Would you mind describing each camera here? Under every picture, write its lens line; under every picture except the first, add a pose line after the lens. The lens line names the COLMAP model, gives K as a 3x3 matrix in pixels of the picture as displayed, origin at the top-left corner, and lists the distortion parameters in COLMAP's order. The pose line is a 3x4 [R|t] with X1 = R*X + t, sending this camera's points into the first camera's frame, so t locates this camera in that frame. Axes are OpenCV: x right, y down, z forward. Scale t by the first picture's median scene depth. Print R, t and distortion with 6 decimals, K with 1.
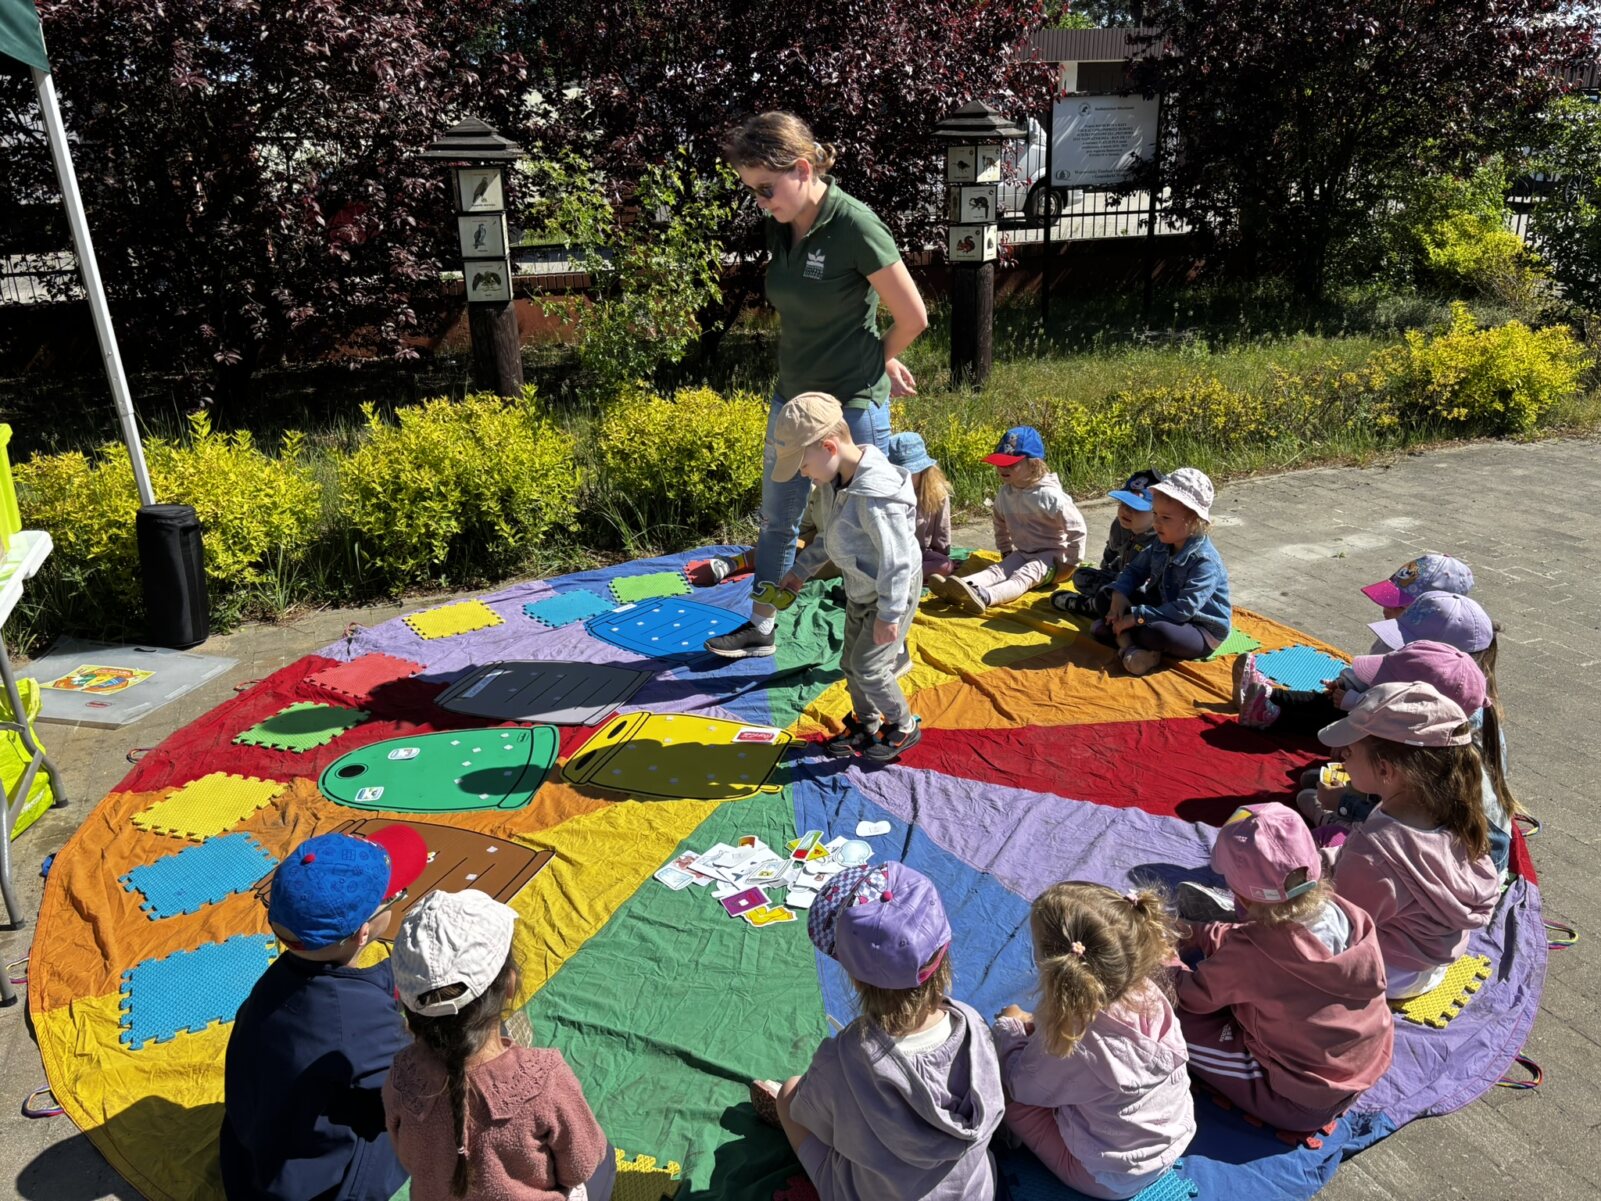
lens RADIAL K [[1233.9, 0, 796.4], [0, 1233.9, 603.0], [0, 0, 1]] dist [0.062344, -0.012001]
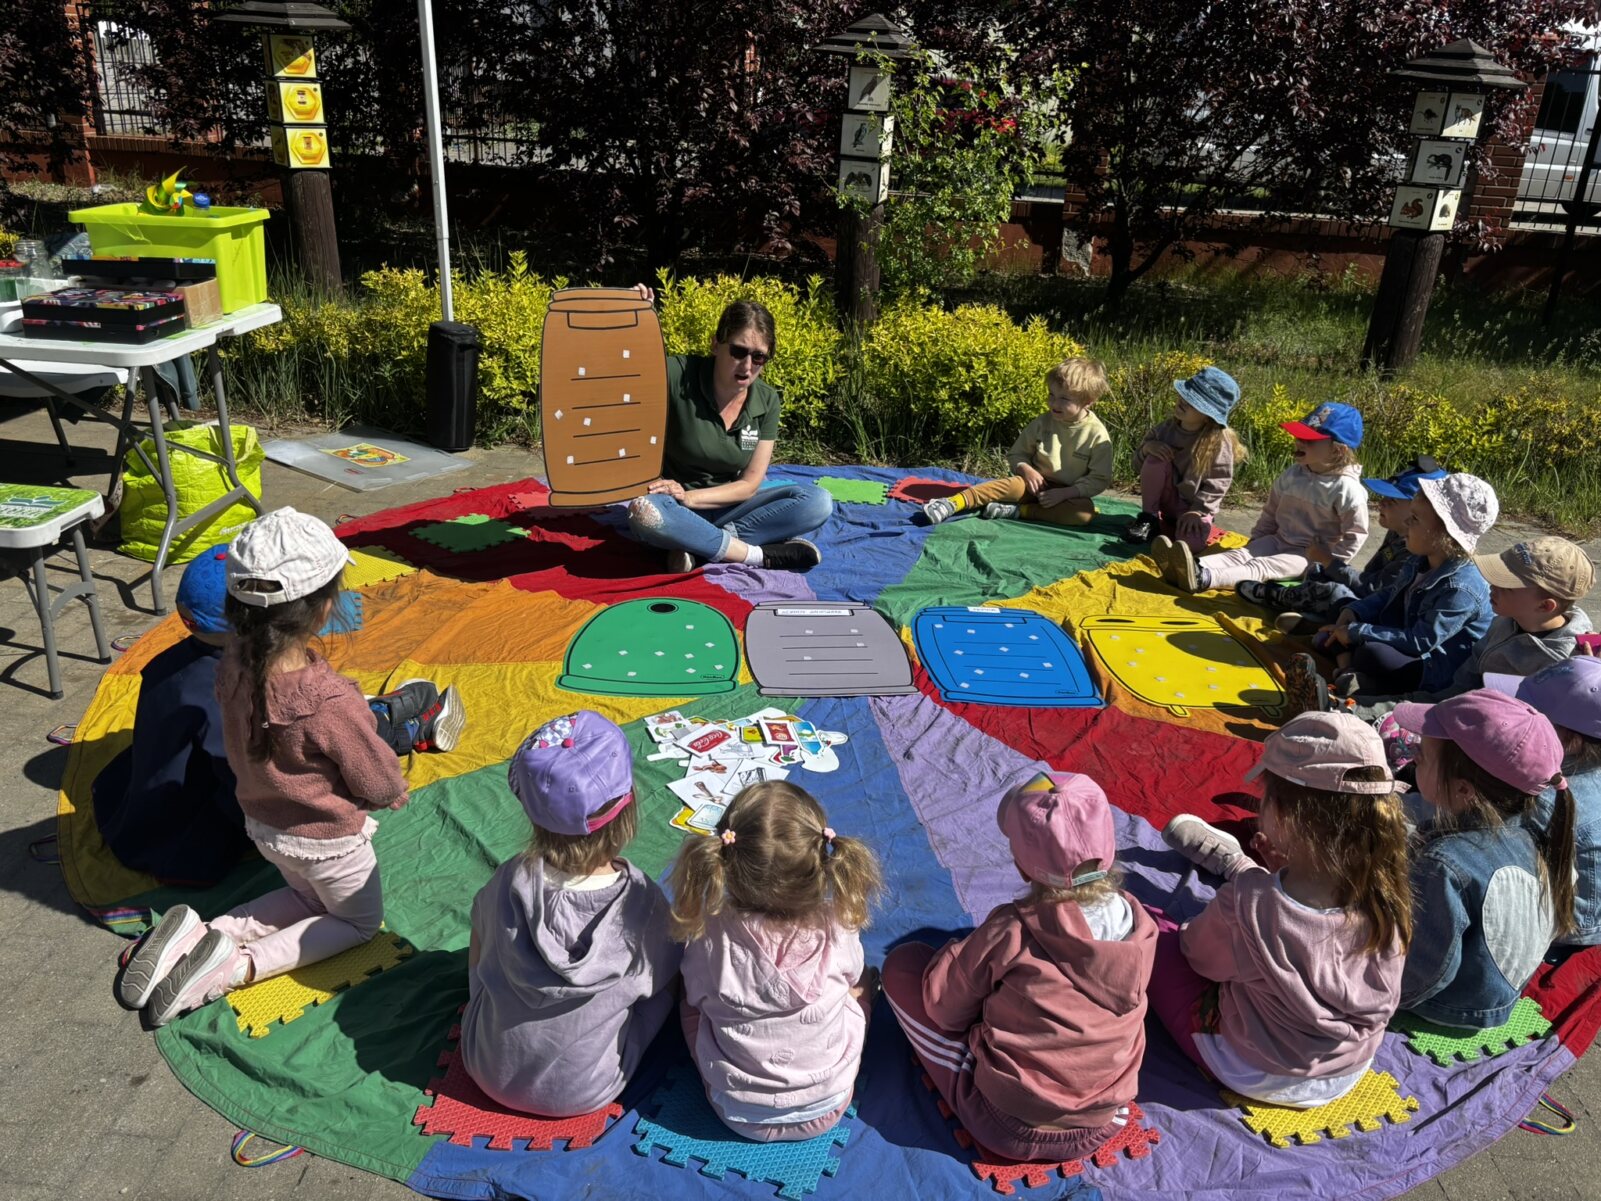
lens RADIAL K [[1233.9, 0, 796.4], [0, 1233.9, 603.0], [0, 0, 1]] dist [0.062344, -0.012001]
pose [[0.906573, 0.241613, -0.346046, 0.190328], [-0.226619, 0.970370, 0.083825, 0.002680], [0.356046, 0.002427, 0.934465, 0.047313]]
